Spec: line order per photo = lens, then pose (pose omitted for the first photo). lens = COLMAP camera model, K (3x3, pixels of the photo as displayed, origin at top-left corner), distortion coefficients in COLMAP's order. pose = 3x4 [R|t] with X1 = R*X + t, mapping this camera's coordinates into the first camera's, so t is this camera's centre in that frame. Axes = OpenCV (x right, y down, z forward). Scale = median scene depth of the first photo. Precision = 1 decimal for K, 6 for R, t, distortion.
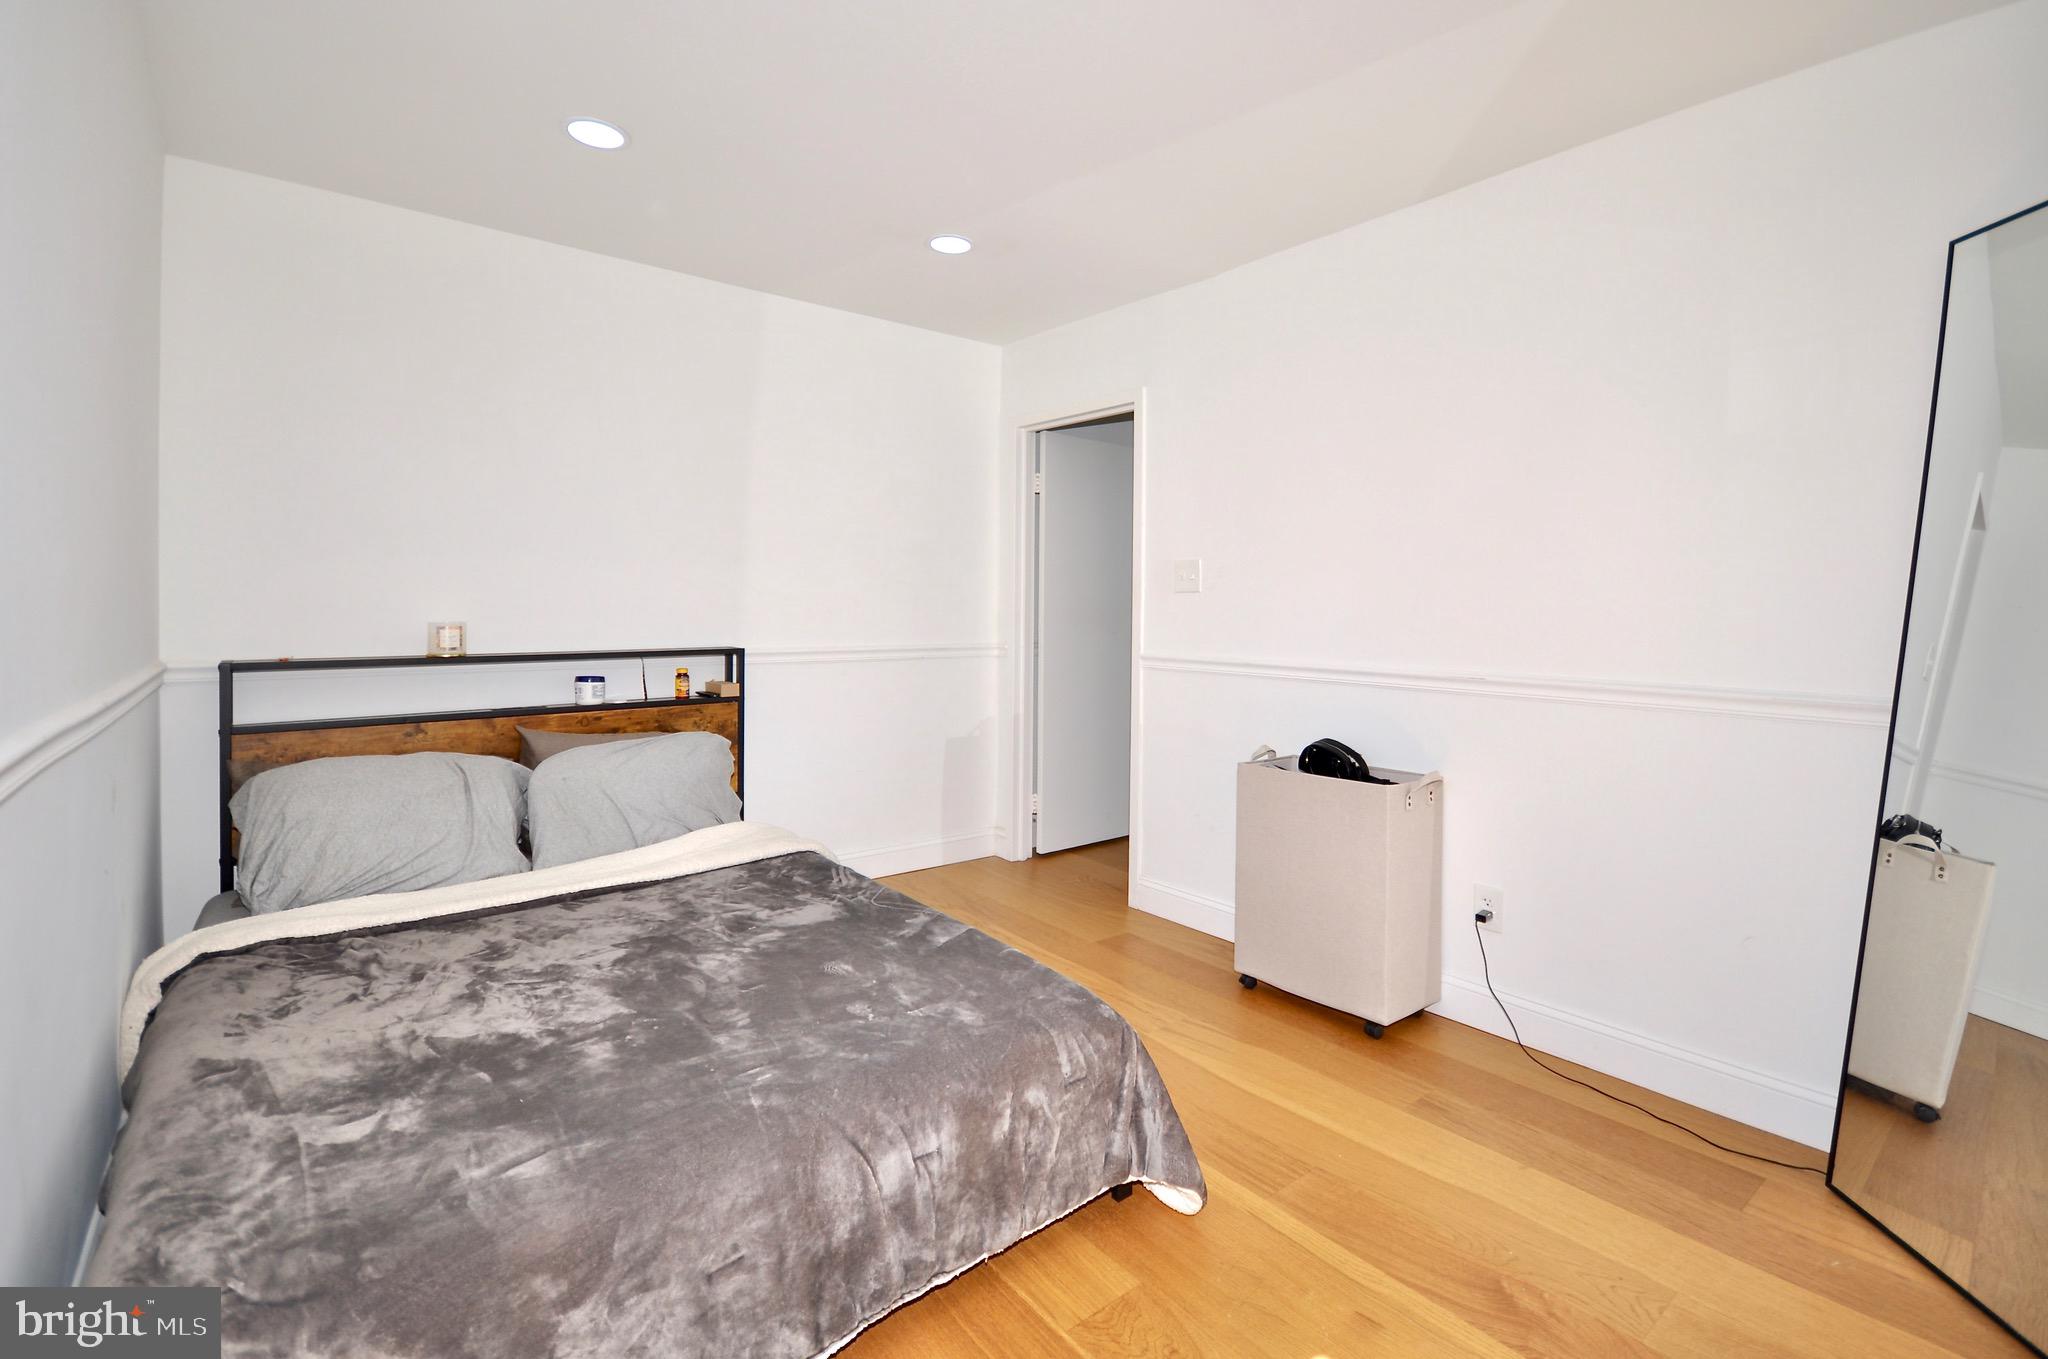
lens RADIAL K [[907.9, 0, 1023.7], [0, 907.9, 654.4], [0, 0, 1]] dist [-0.001023, -0.000426]
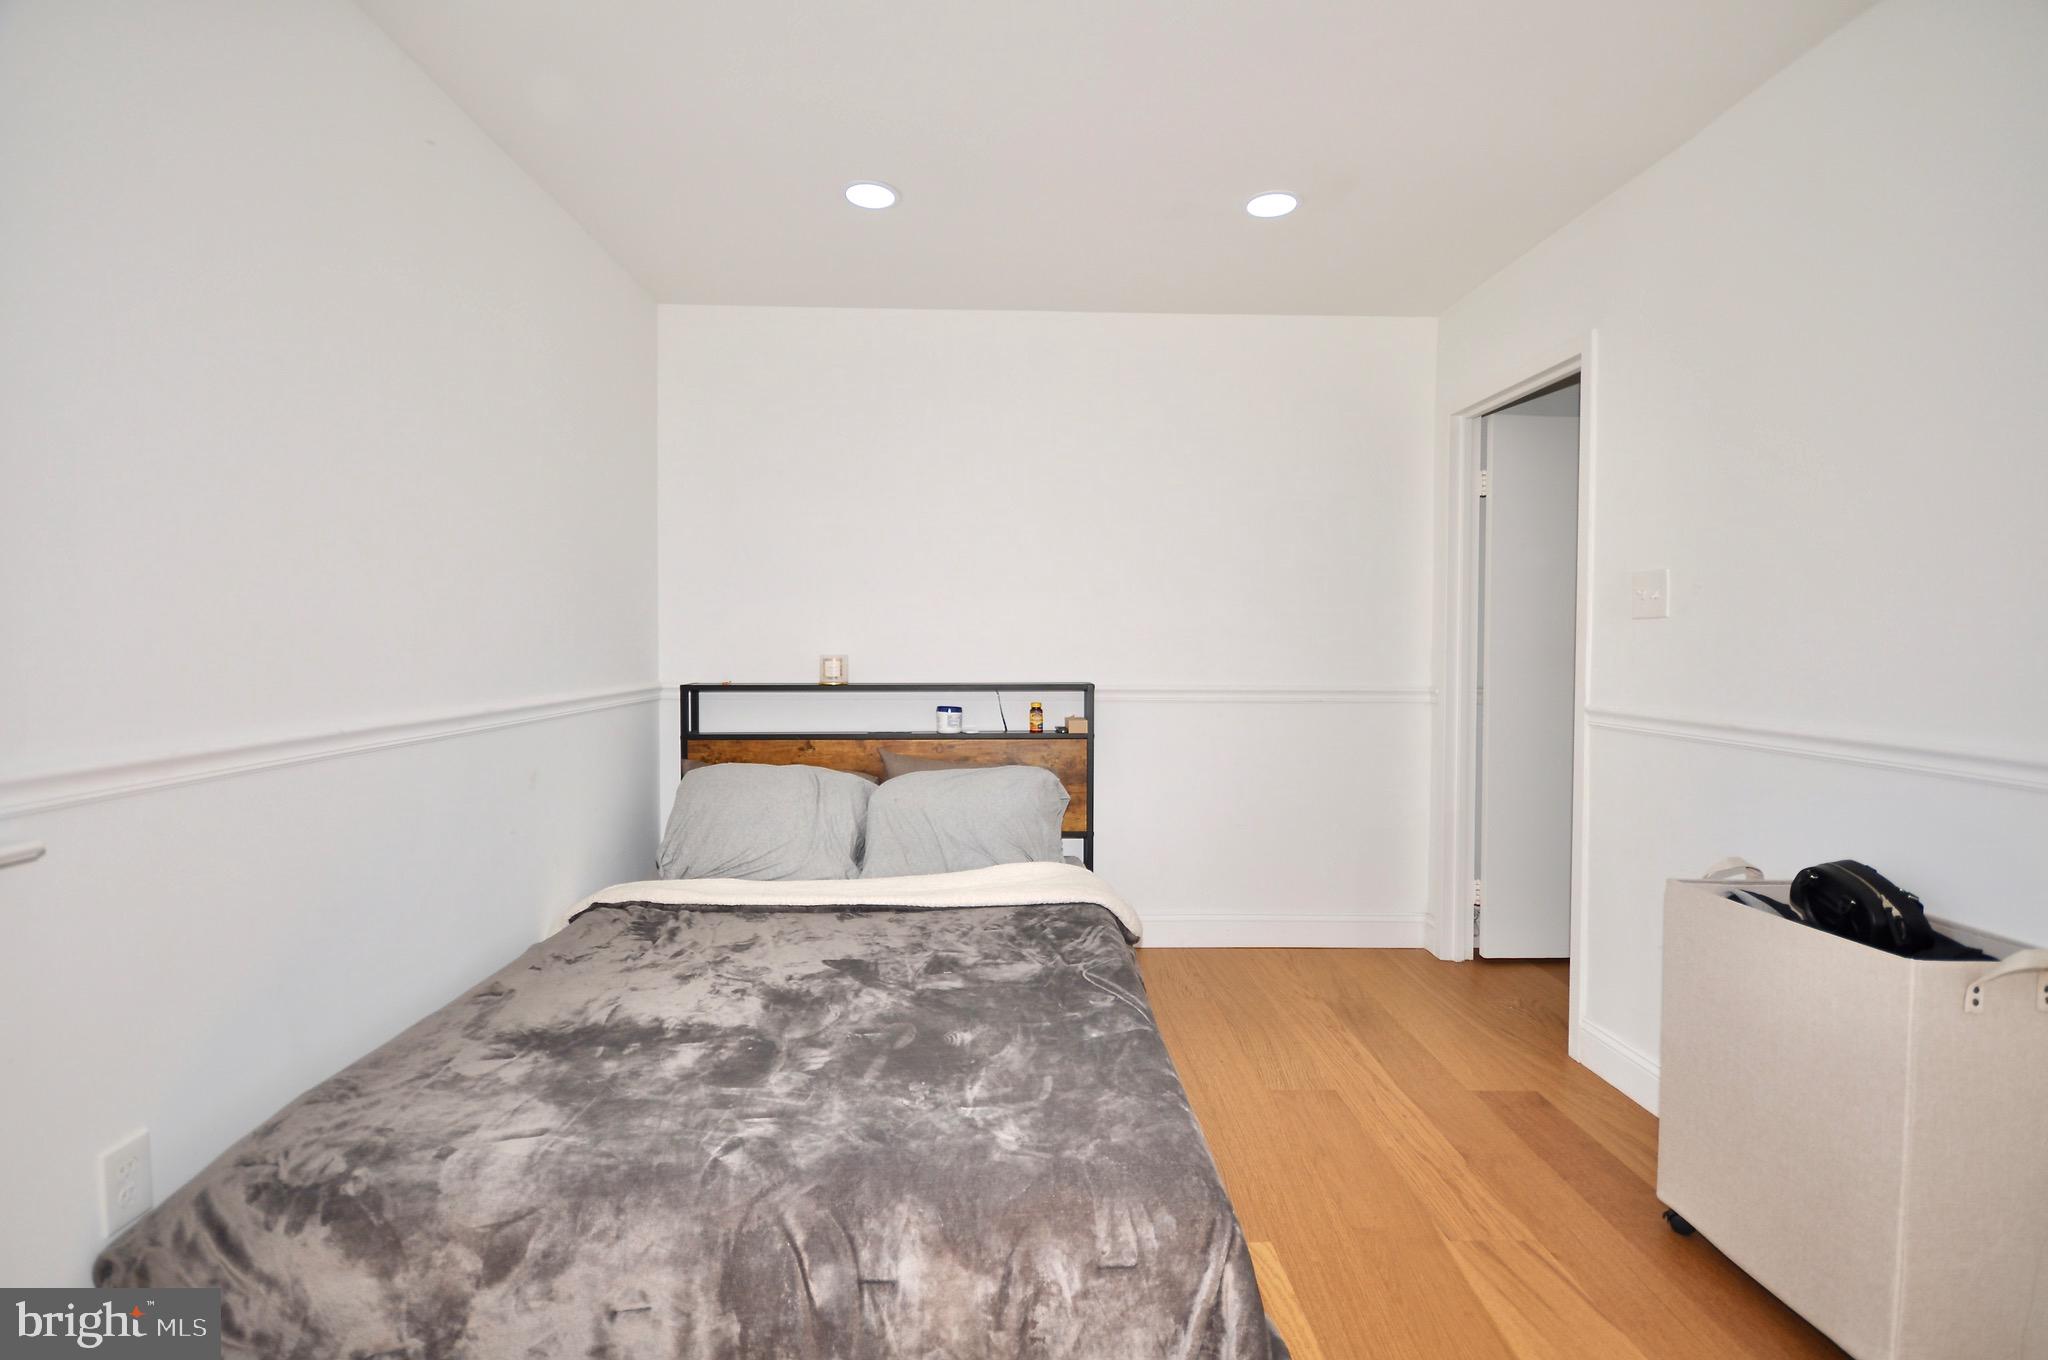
lens RADIAL K [[914.2, 0, 1033.6], [0, 914.2, 688.0], [0, 0, 1]] dist [0.000126, 0.000307]
pose [[0.800932, 0.027350, -0.598130, 0.291607], [-0.030862, 0.999514, 0.004377, -0.006522], [0.597959, 0.014954, 0.801387, 0.227384]]
